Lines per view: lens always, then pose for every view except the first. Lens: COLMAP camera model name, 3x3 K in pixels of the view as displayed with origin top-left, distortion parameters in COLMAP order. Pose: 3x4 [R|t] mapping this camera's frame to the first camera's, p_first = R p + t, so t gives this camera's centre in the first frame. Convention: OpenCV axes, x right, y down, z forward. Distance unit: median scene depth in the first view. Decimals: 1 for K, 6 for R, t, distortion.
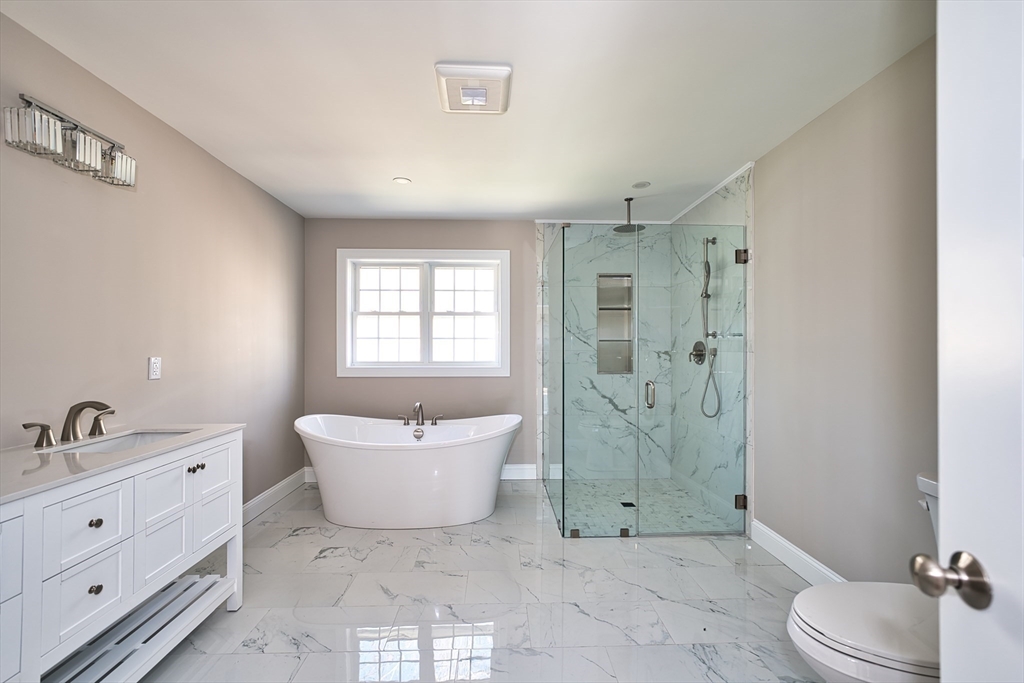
lens RADIAL K [[420.6, 0, 510.9], [0, 420.6, 346.5], [0, 0, 1]] dist [0.001391, 0.001535]
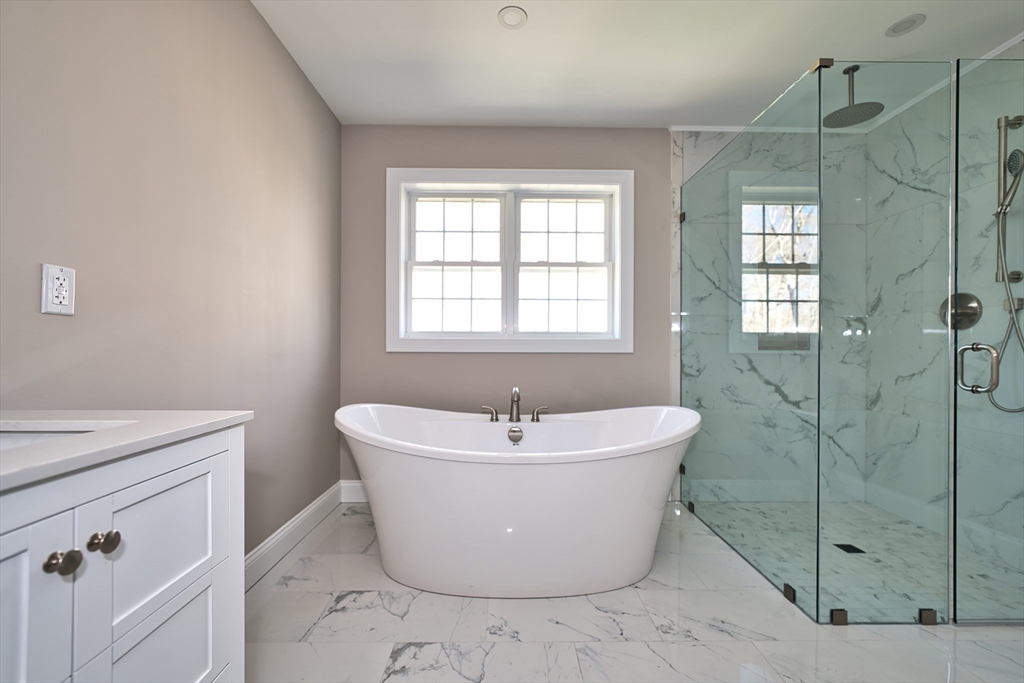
lens RADIAL K [[420.6, 0, 513.0], [0, 420.6, 348.0], [0, 0, 1]] dist [0.001391, 0.001535]
pose [[0.999790, 0.003428, -0.020181, -0.190502], [-0.003311, 0.999978, 0.005803, 0.061422], [0.020200, -0.005735, 0.999780, 0.308409]]
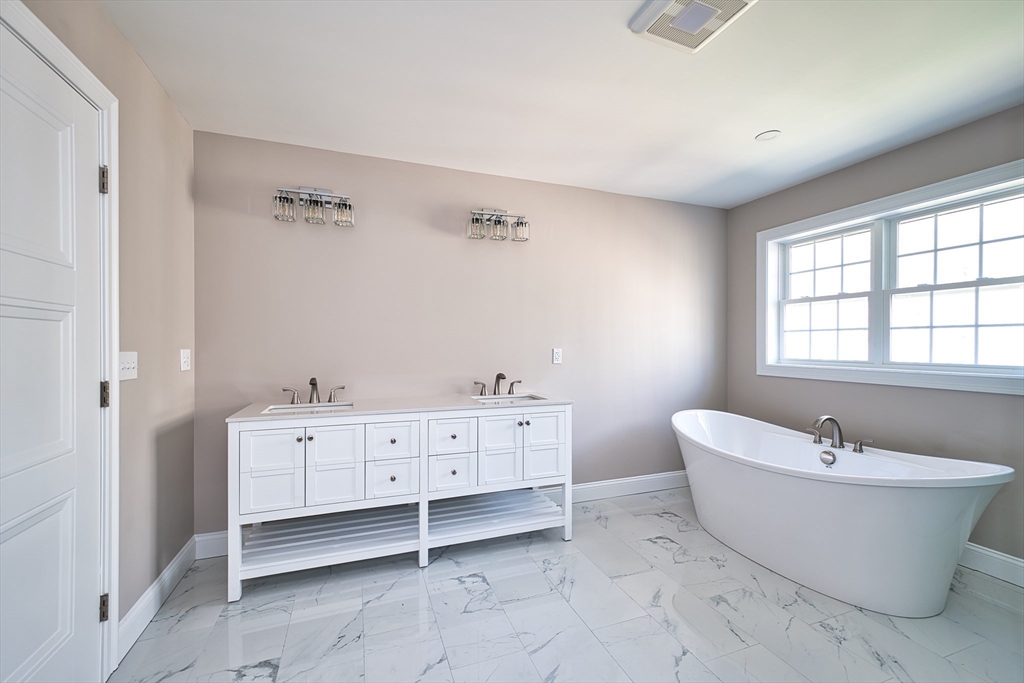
lens RADIAL K [[420.6, 0, 512.9], [0, 420.6, 344.7], [0, 0, 1]] dist [0.001391, 0.001535]
pose [[0.320938, 0.001033, -0.947100, 0.275671], [0.002324, 0.999996, 0.001878, 0.005071], [0.947097, -0.002804, 0.320934, 0.214241]]
